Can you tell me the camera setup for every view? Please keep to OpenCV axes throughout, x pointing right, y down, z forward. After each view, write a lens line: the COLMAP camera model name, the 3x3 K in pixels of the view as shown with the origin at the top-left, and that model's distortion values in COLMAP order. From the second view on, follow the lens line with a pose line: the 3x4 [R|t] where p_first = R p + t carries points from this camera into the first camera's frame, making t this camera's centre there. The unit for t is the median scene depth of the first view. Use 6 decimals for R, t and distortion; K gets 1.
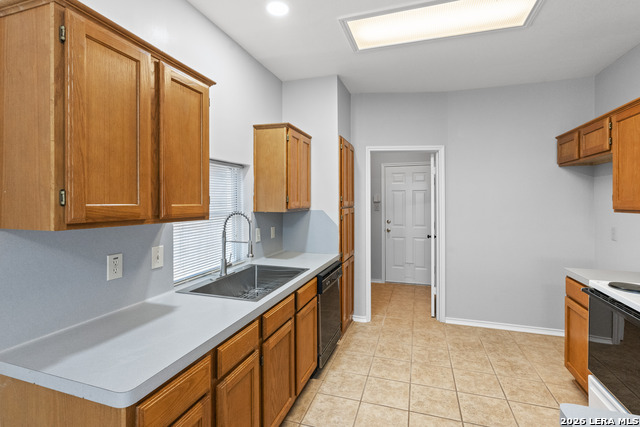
lens RADIAL K [[308.3, 0, 318.1], [0, 308.3, 201.0], [0, 0, 1]] dist [-0.000482, 0.000271]
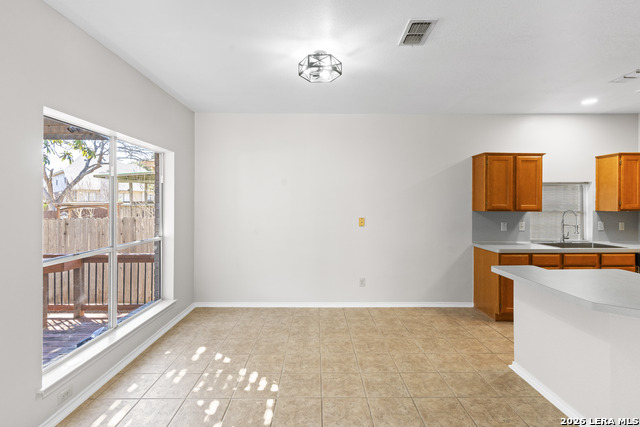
lens RADIAL K [[308.3, 0, 320.1], [0, 308.3, 208.9], [0, 0, 1]] dist [-0.000482, 0.000271]
pose [[0.328885, 0.014997, -0.944251, 1.409193], [-0.000694, 0.999877, 0.015639, 0.002475], [0.944370, -0.004488, 0.328855, -1.482413]]
